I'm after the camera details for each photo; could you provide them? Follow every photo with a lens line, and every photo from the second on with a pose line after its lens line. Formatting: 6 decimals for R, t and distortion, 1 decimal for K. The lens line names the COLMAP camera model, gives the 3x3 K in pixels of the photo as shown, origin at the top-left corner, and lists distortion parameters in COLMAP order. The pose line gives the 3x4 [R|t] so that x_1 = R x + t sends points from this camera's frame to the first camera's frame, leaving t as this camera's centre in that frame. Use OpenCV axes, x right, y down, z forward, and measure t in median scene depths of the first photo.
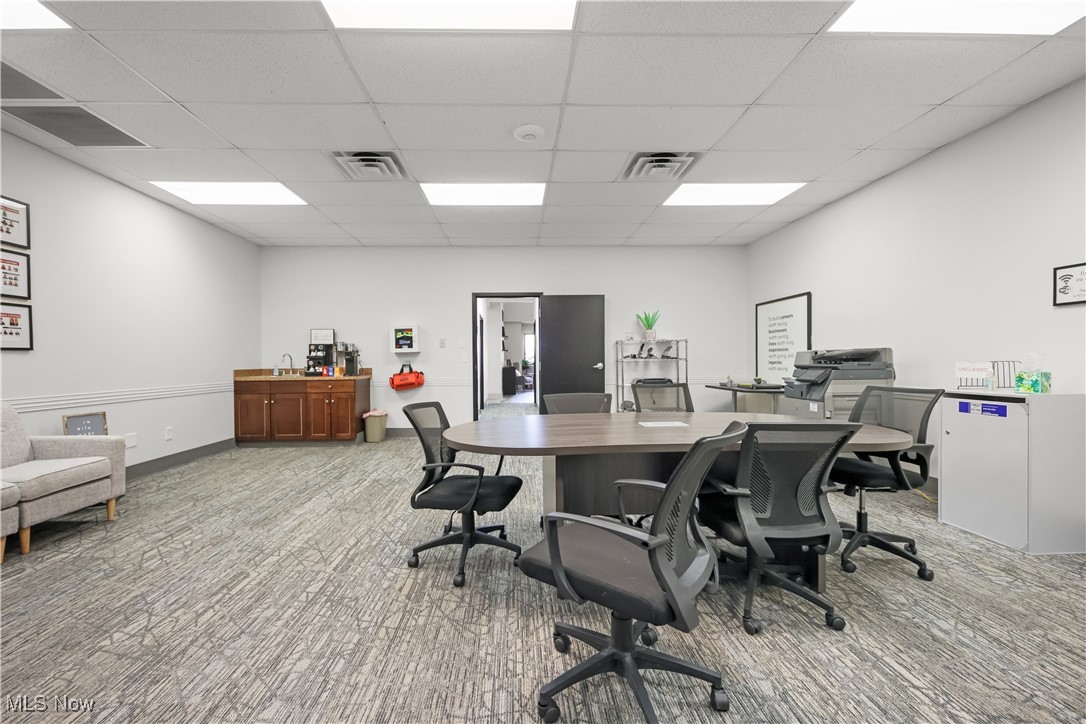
lens RADIAL K [[446.1, 0, 524.3], [0, 446.1, 364.1], [0, 0, 1]] dist [0.001589, 0.000006]
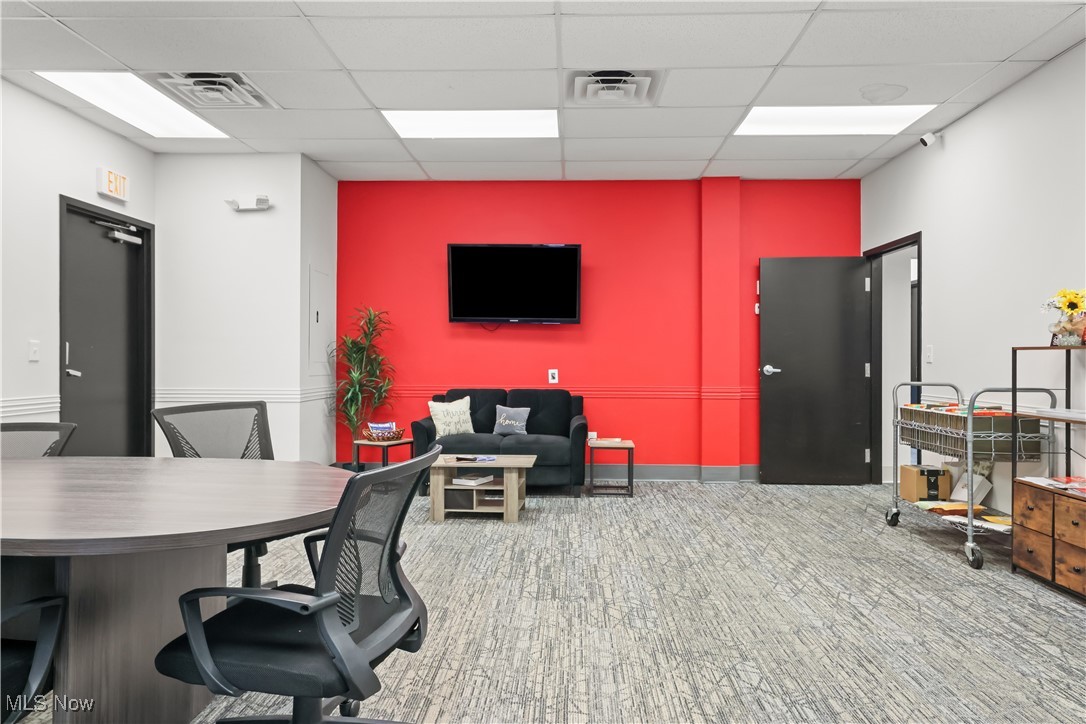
lens RADIAL K [[706.8, 0, 550.0], [0, 706.8, 355.9], [0, 0, 1]] dist [0.010624, 0.005389]
pose [[-0.998719, 0.002521, 0.050533, -0.208586], [0.002689, 0.999991, 0.003242, -0.005967], [-0.050524, 0.003374, -0.998717, 0.861861]]
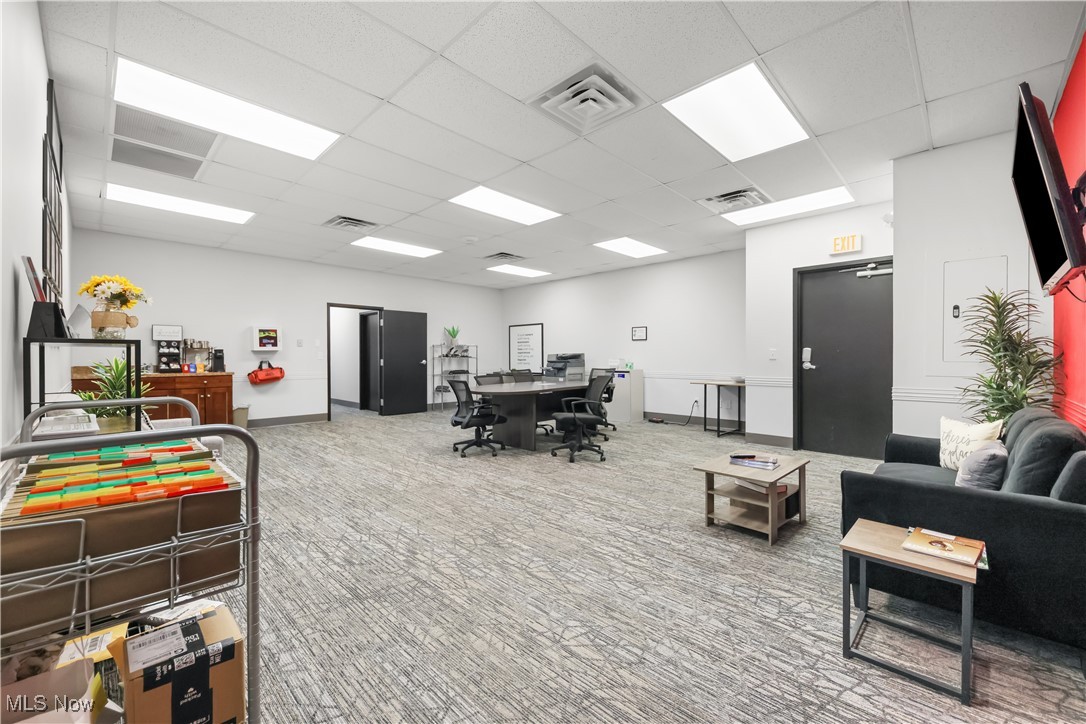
lens RADIAL K [[430.7, 0, 550.9], [0, 430.7, 358.4], [0, 0, 1]] dist [0.002483, 0.000154]
pose [[0.702754, 0.003674, 0.711423, -0.660865], [0.002642, 0.999966, -0.007774, 0.005289], [-0.711428, 0.007342, 0.702721, -0.334374]]
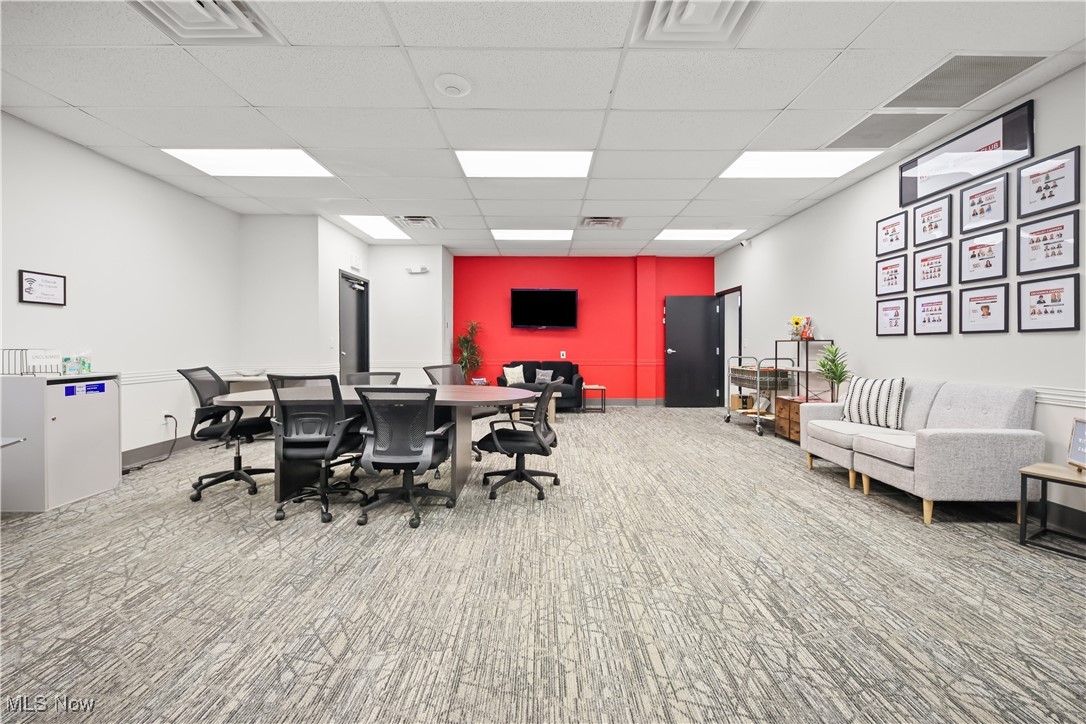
lens RADIAL K [[438.3, 0, 546.2], [0, 438.3, 346.9], [0, 0, 1]] dist [0.001375, 0.000108]
pose [[-0.999870, 0.005164, 0.015273, -0.113389], [0.005311, 0.999940, 0.009617, -0.008865], [-0.015223, 0.009697, -0.999837, 1.167393]]
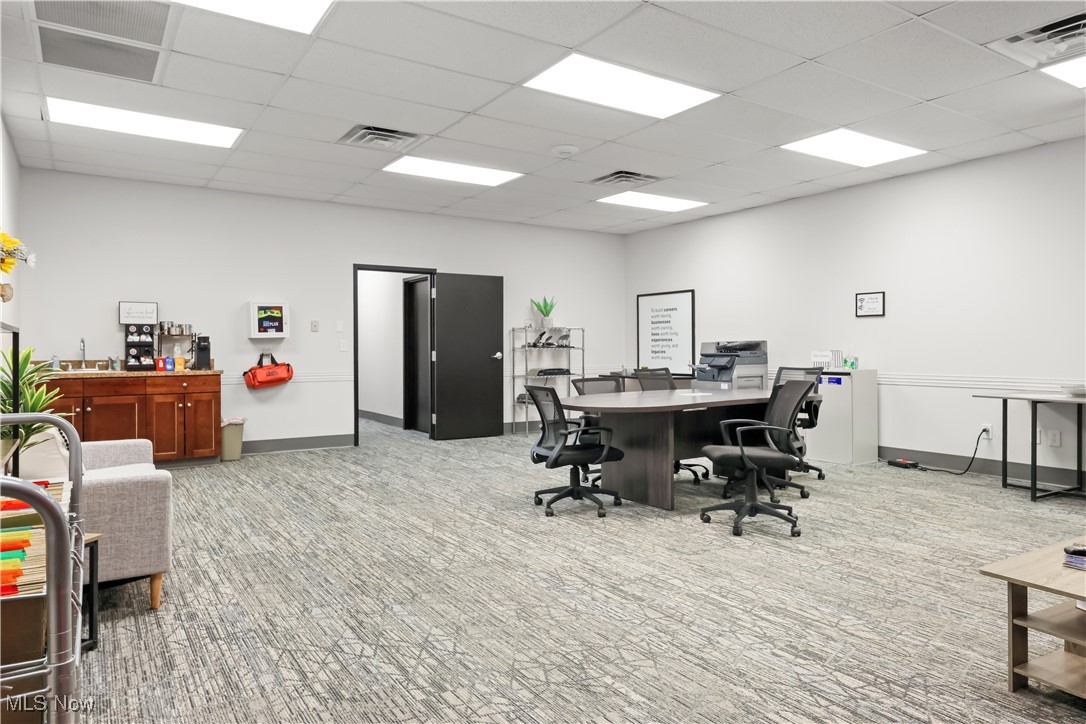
lens RADIAL K [[698.4, 0, 558.4], [0, 698.4, 350.5], [0, 0, 1]] dist [0.002595, 0.013238]
pose [[0.841997, 0.002206, 0.539478, -0.604093], [0.001712, 0.999976, -0.006762, 0.004853], [-0.539480, 0.006617, 0.841973, -0.306156]]
